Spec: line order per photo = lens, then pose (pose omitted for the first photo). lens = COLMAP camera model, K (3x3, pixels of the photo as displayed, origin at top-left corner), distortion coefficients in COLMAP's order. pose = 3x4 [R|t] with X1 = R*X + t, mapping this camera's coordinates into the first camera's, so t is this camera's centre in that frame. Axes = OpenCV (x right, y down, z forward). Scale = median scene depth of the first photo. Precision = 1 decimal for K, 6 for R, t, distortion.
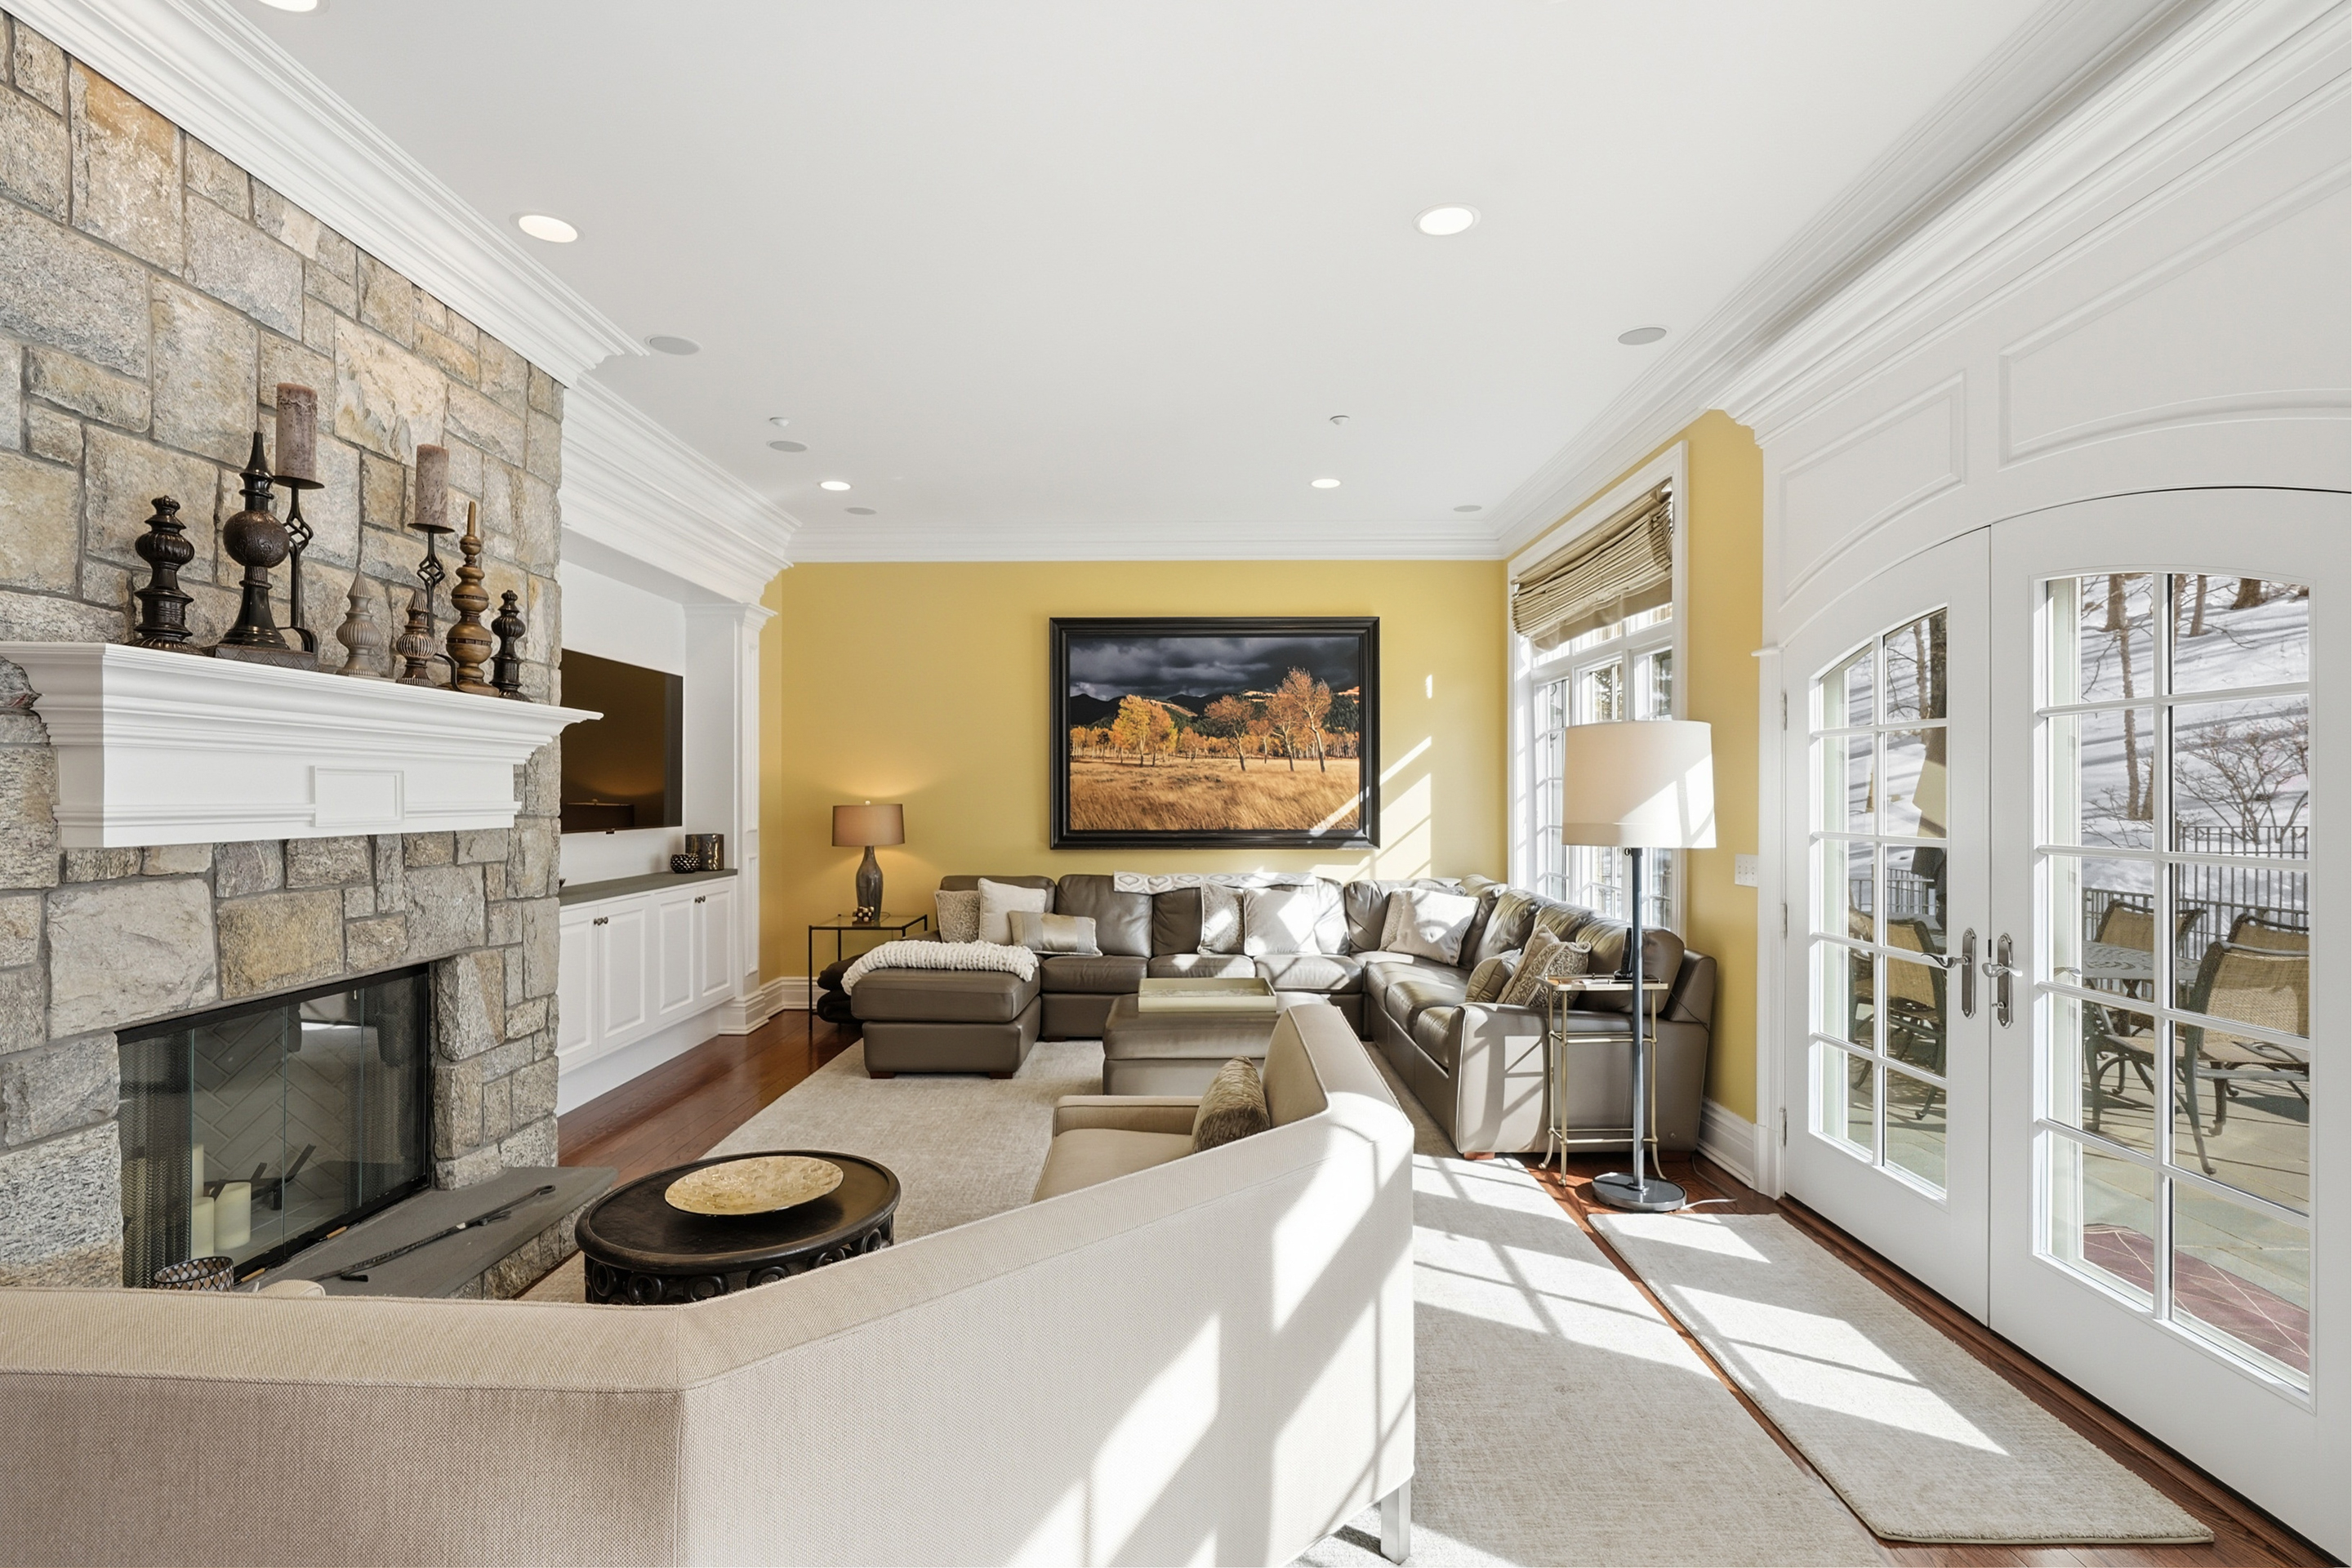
lens RADIAL K [[1071.9, 0, 1176.1], [0, 1071.9, 794.6], [0, 0, 1]] dist [-0.004900, -0.001021]
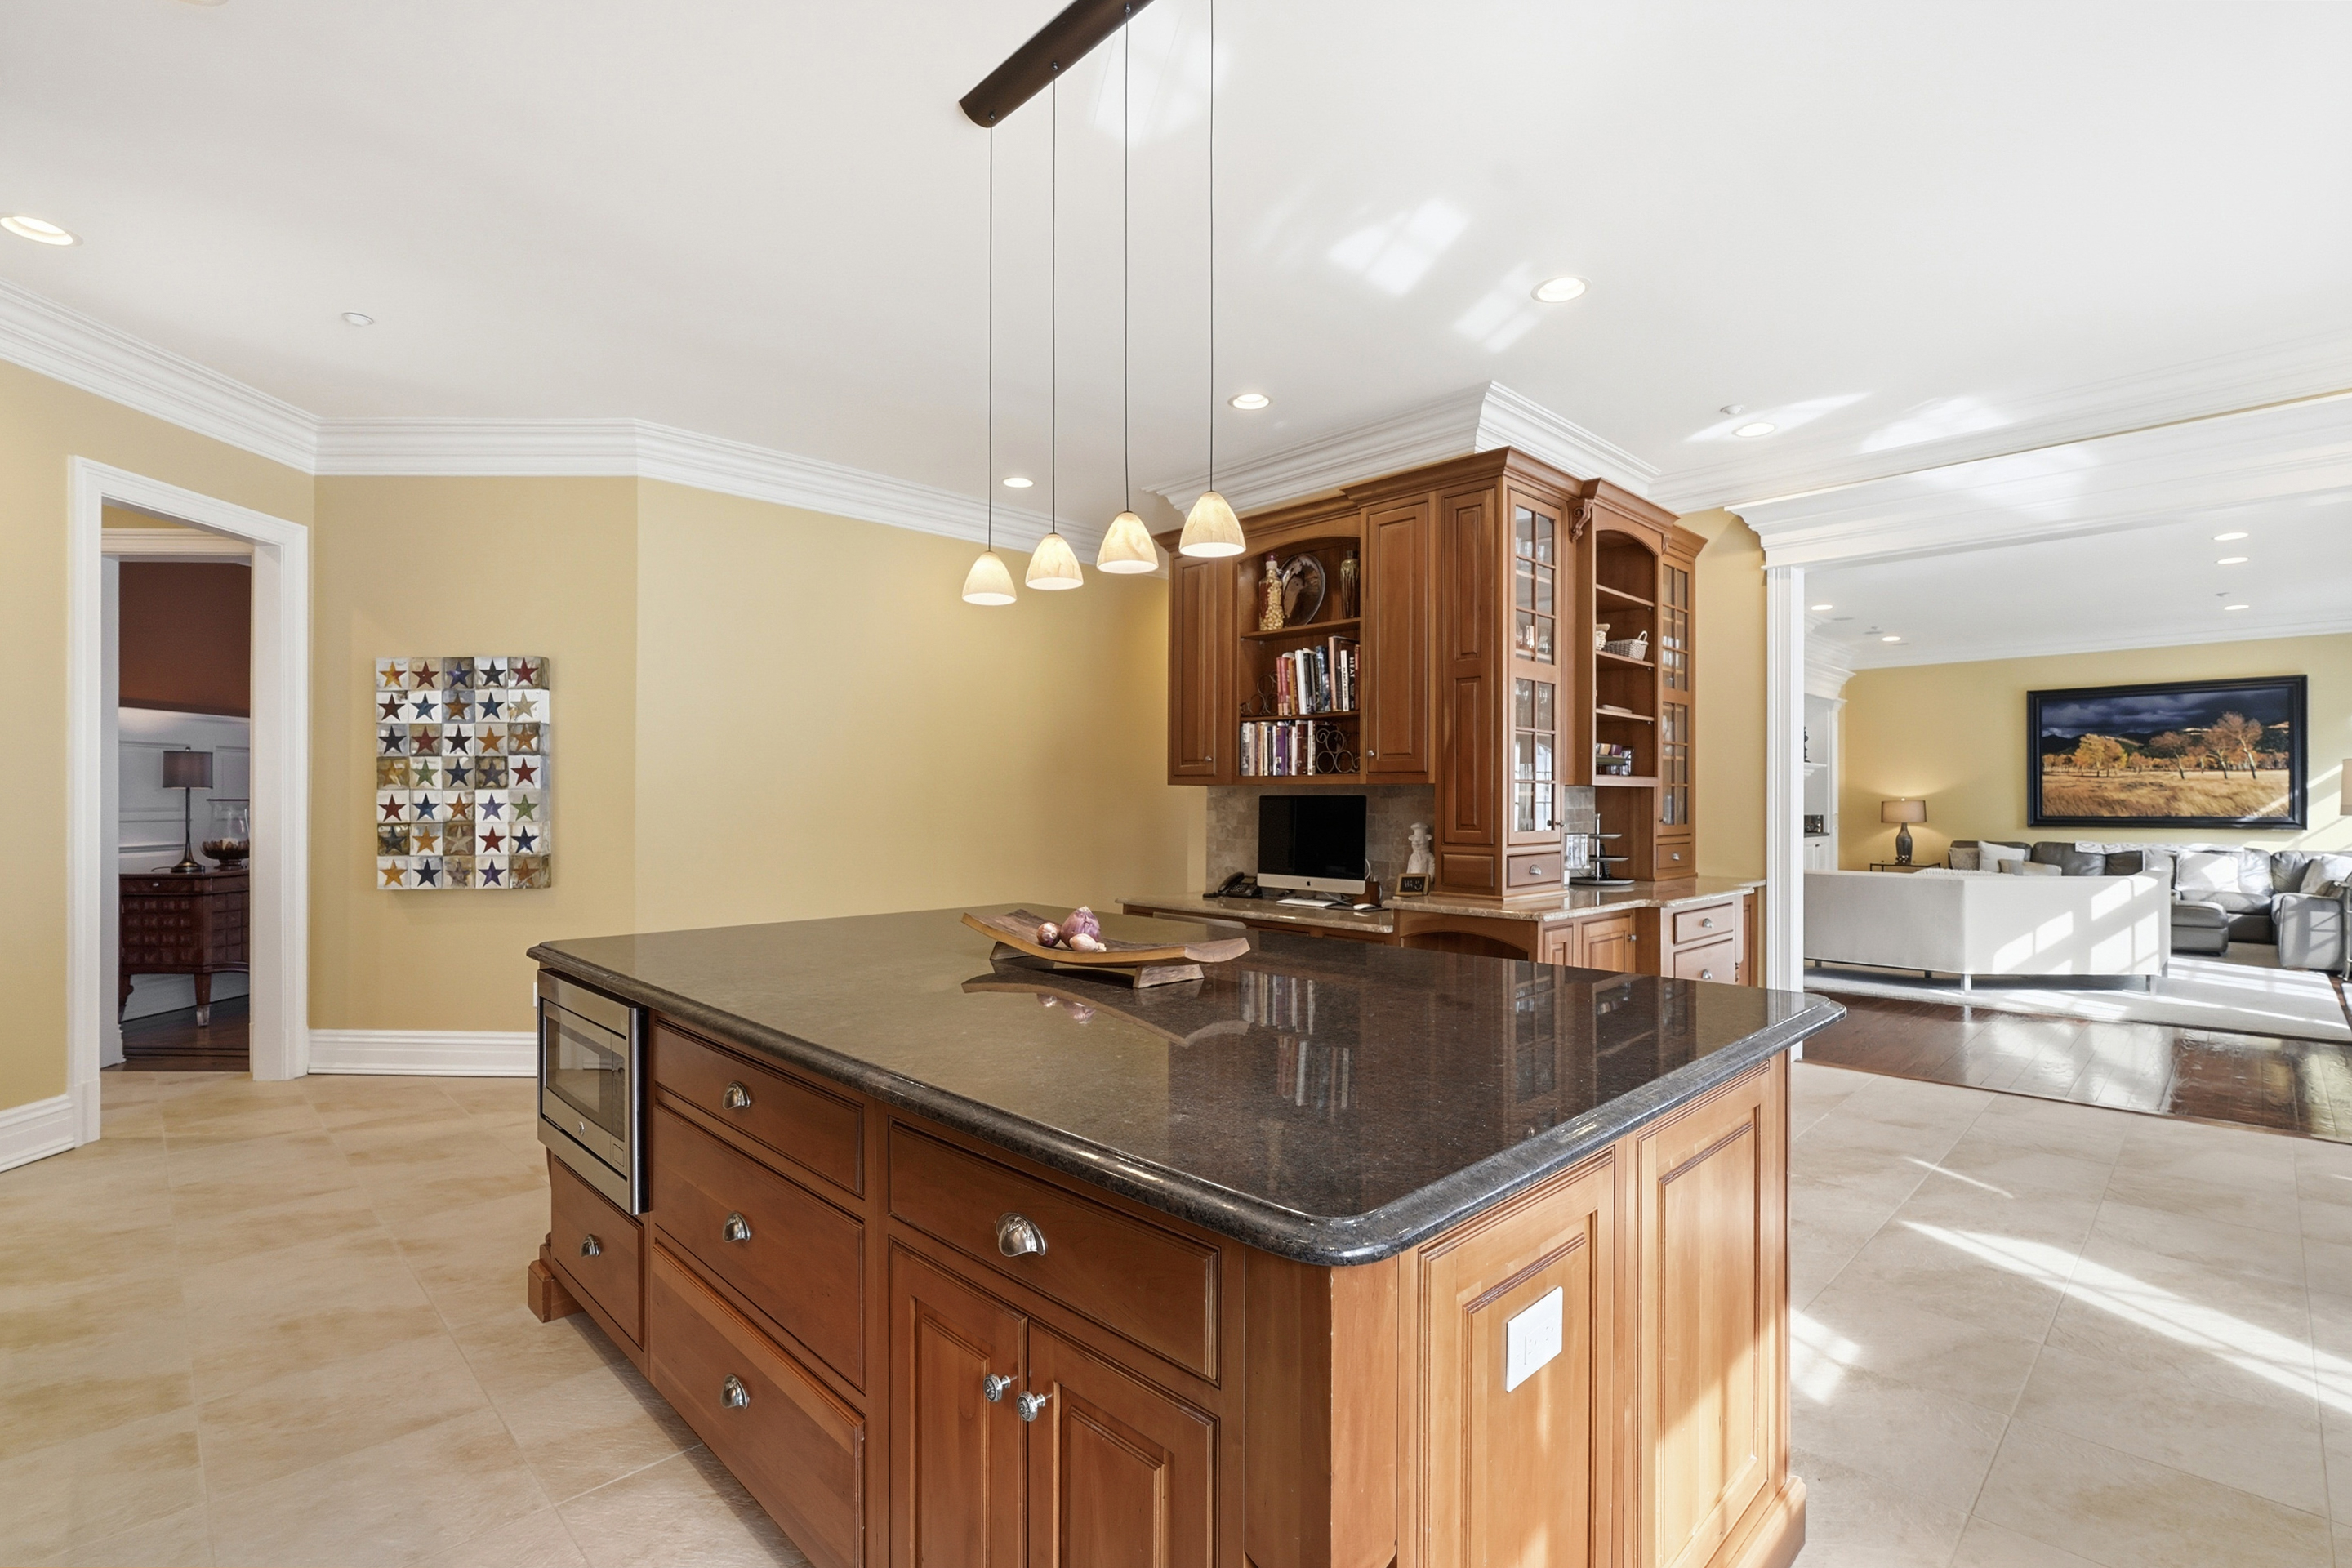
lens RADIAL K [[1071.9, 0, 1175.7], [0, 1071.9, 796.0], [0, 0, 1]] dist [-0.004900, -0.001021]
pose [[0.714624, -0.002035, -0.699506, 0.101095], [0.004109, 0.999991, 0.001289, -0.005621], [0.699497, -0.003795, 0.714626, -1.144708]]
